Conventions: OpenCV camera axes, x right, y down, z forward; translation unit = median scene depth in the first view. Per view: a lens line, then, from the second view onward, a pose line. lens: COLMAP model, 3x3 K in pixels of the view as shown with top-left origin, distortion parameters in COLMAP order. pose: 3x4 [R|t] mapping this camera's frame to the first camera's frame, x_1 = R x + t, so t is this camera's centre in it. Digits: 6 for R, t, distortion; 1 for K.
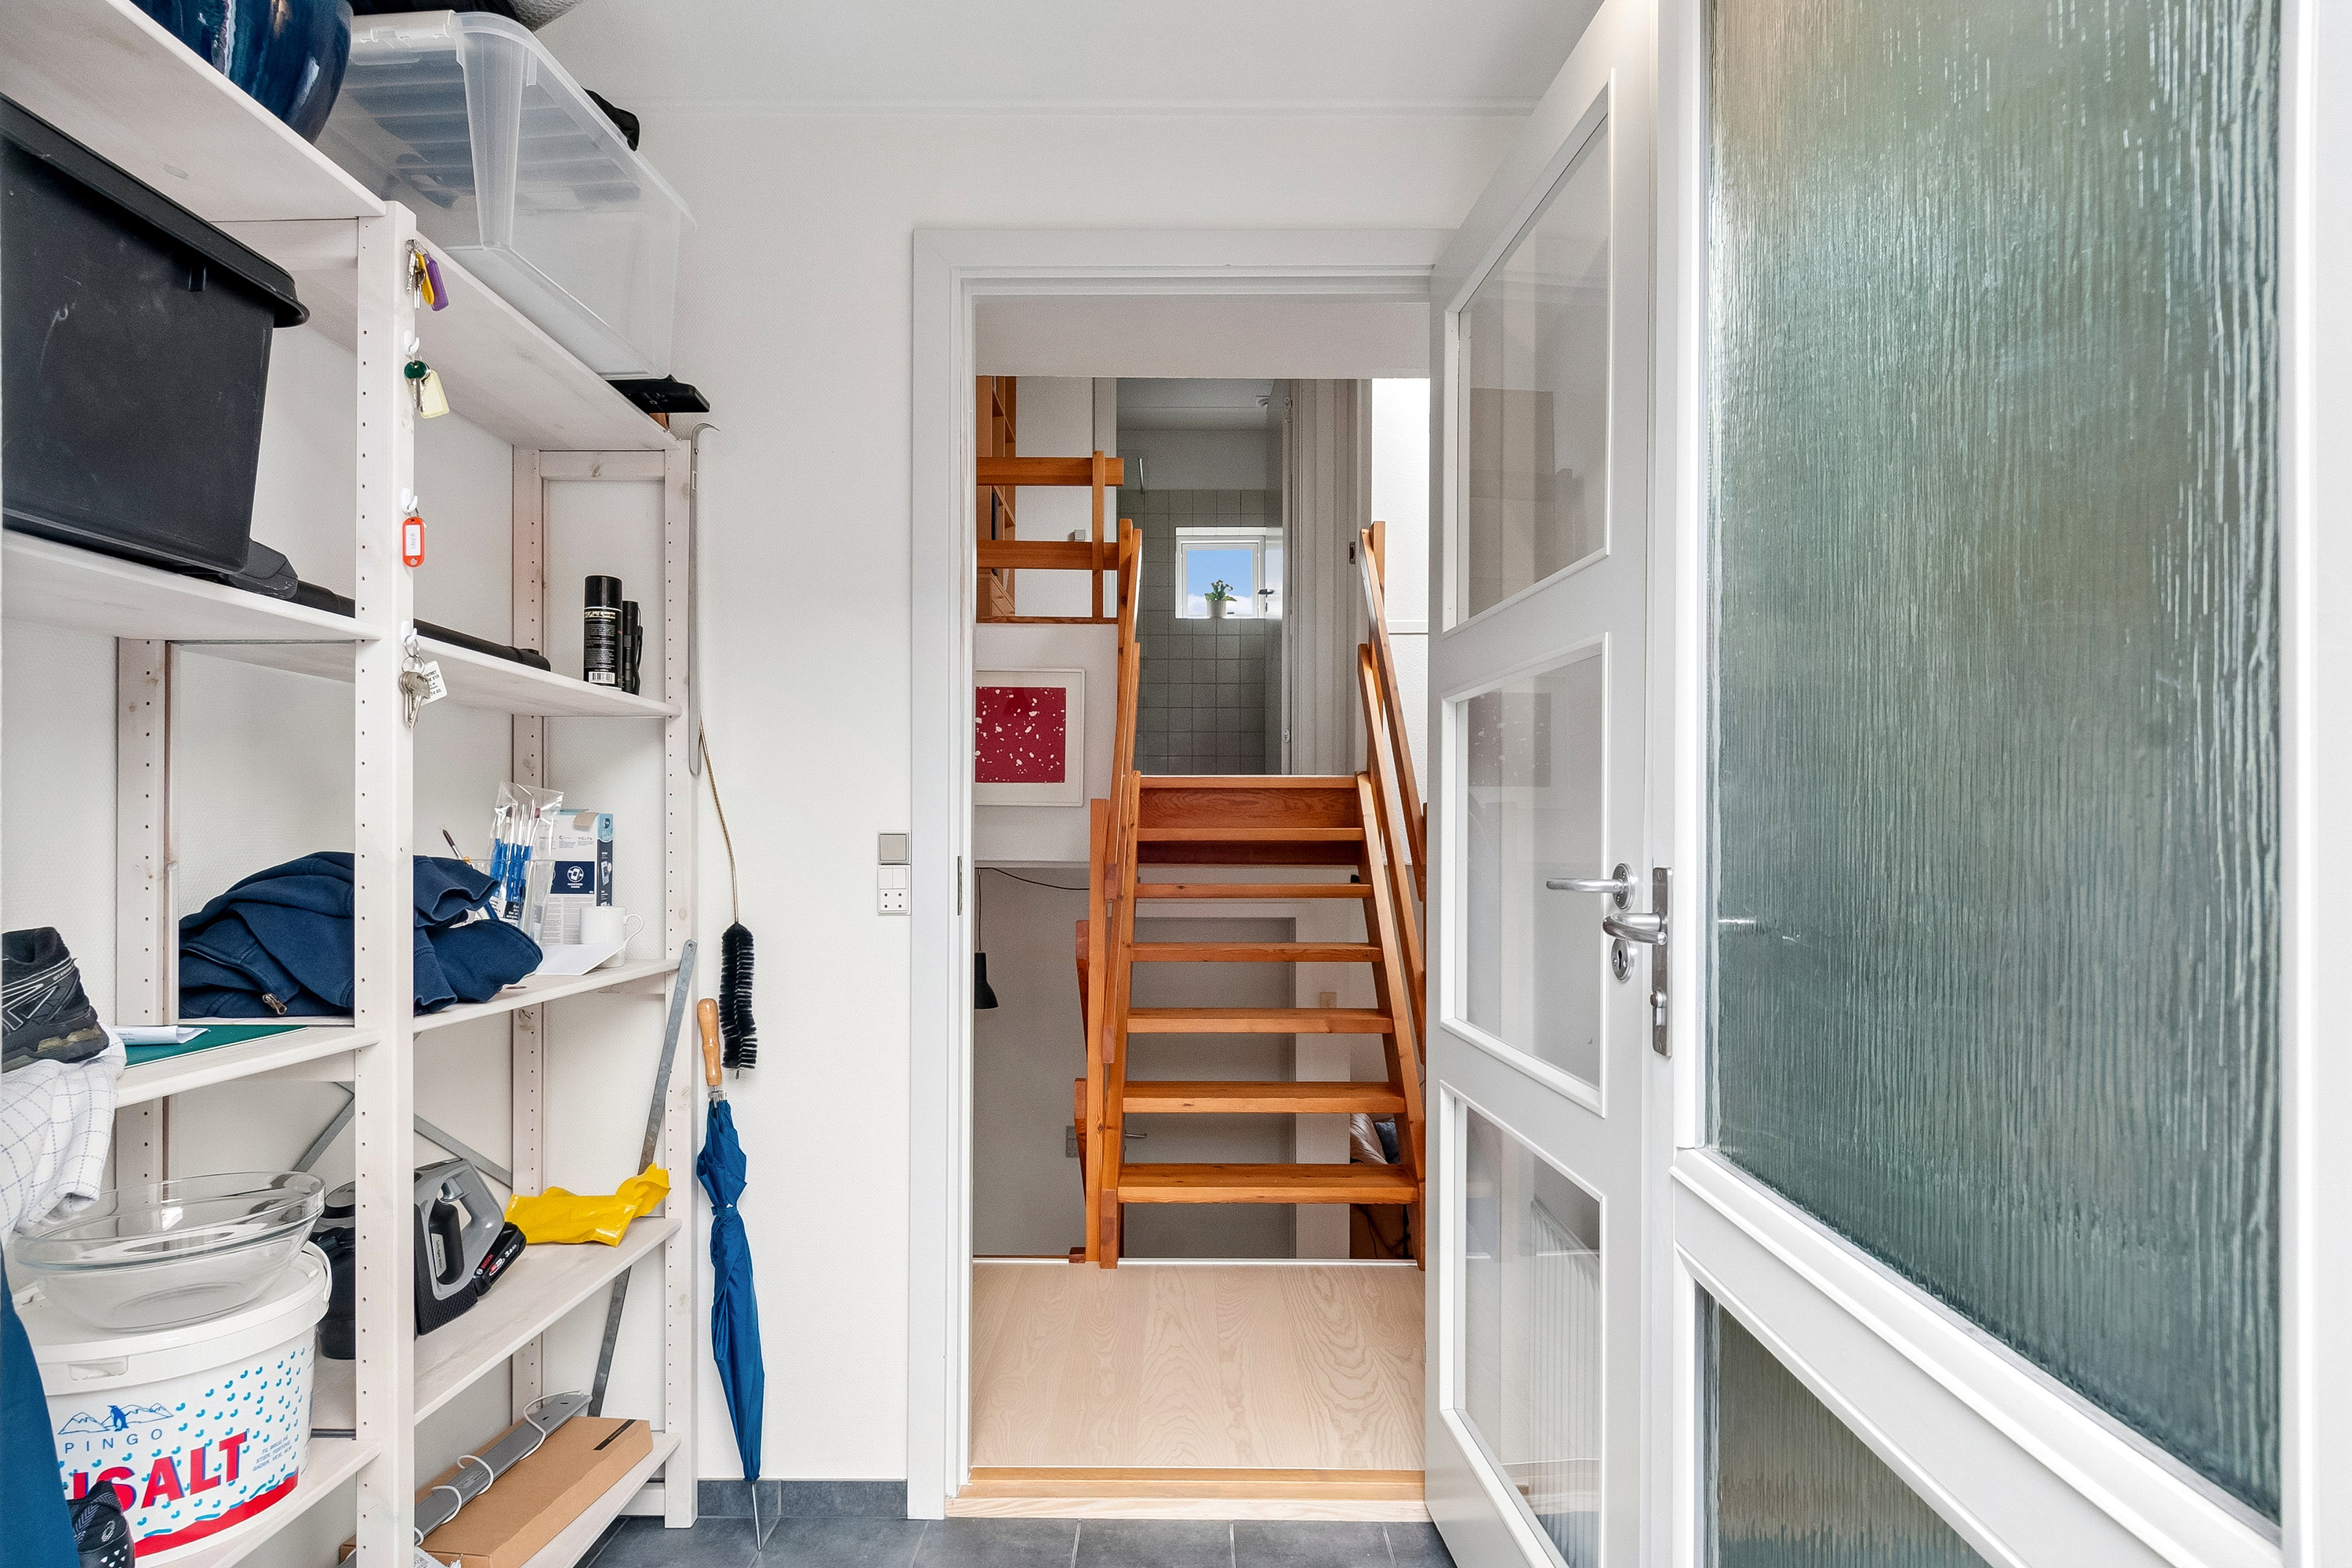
lens RADIAL K [[1255.3, 0, 1185.0], [0, 1255.3, 812.5], [0, 0, 1]] dist [-0.002822, -0.002388]
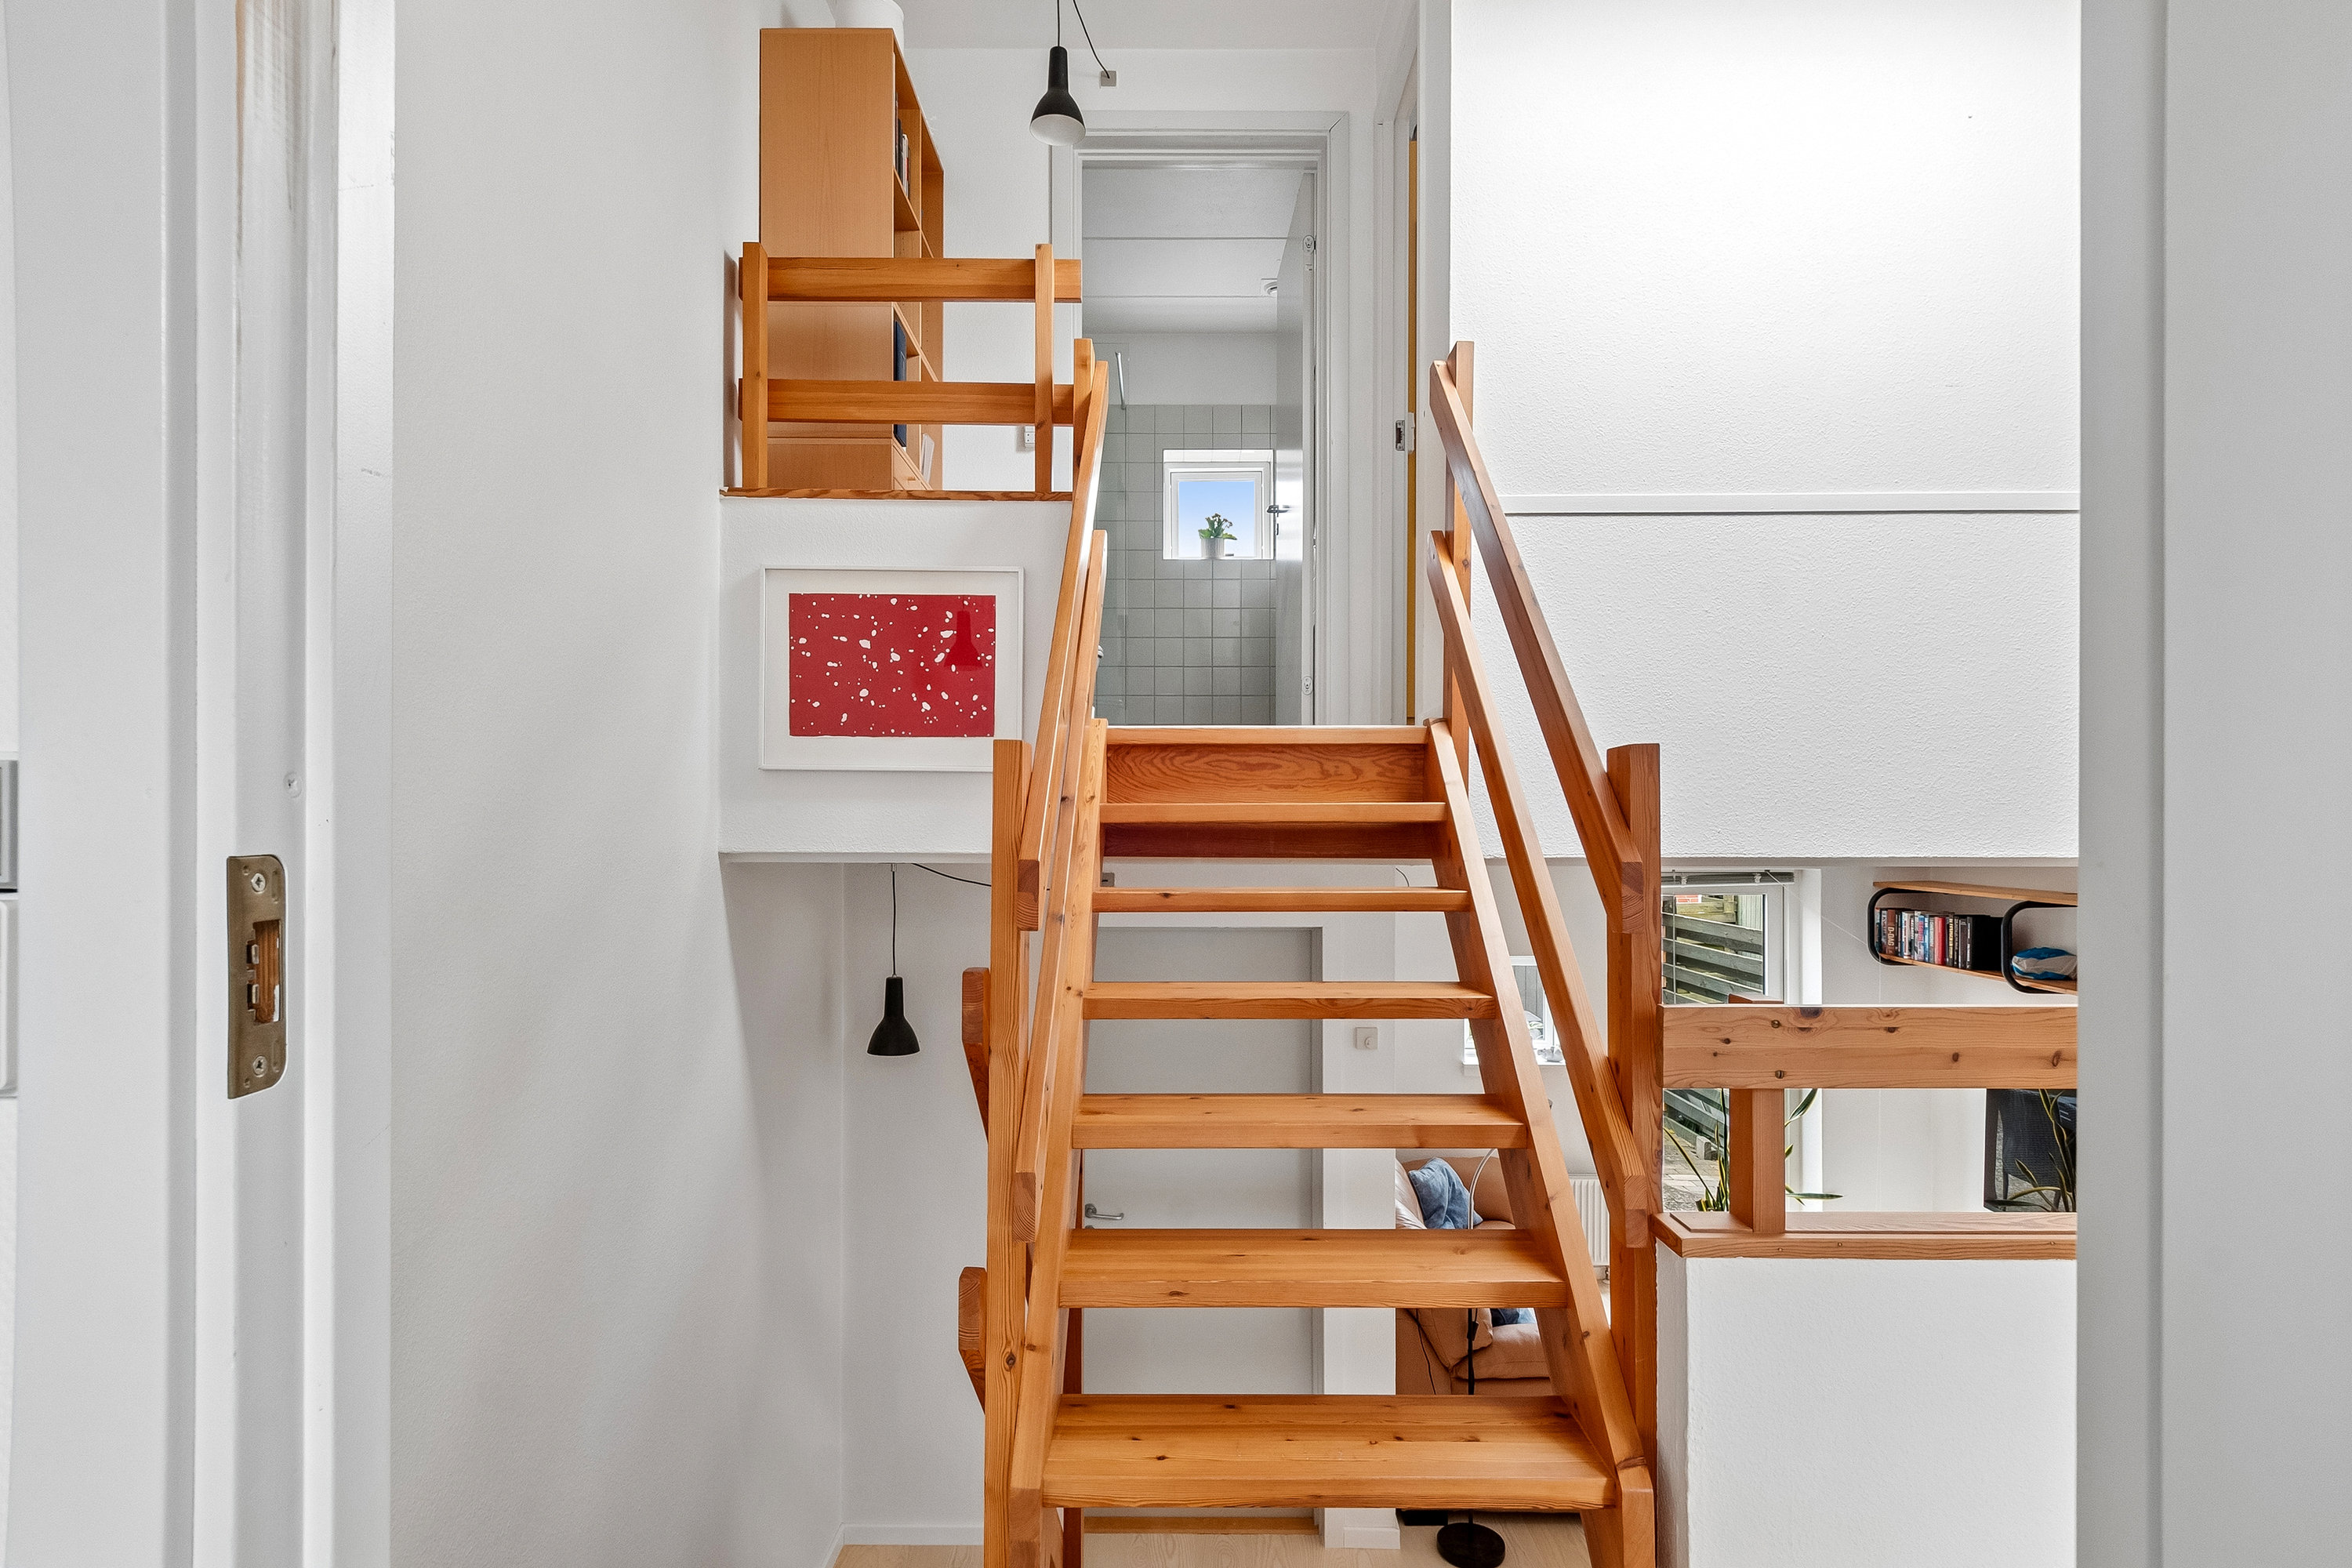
lens RADIAL K [[1294.2, 0, 1181.3], [0, 1294.2, 791.1], [0, 0, 1]] dist [0.011006, -0.014346]
pose [[0.999991, -0.001588, 0.003887, 0.001692], [0.001614, 0.999978, -0.006509, 0.010025], [-0.003877, 0.006515, 0.999971, 0.305182]]
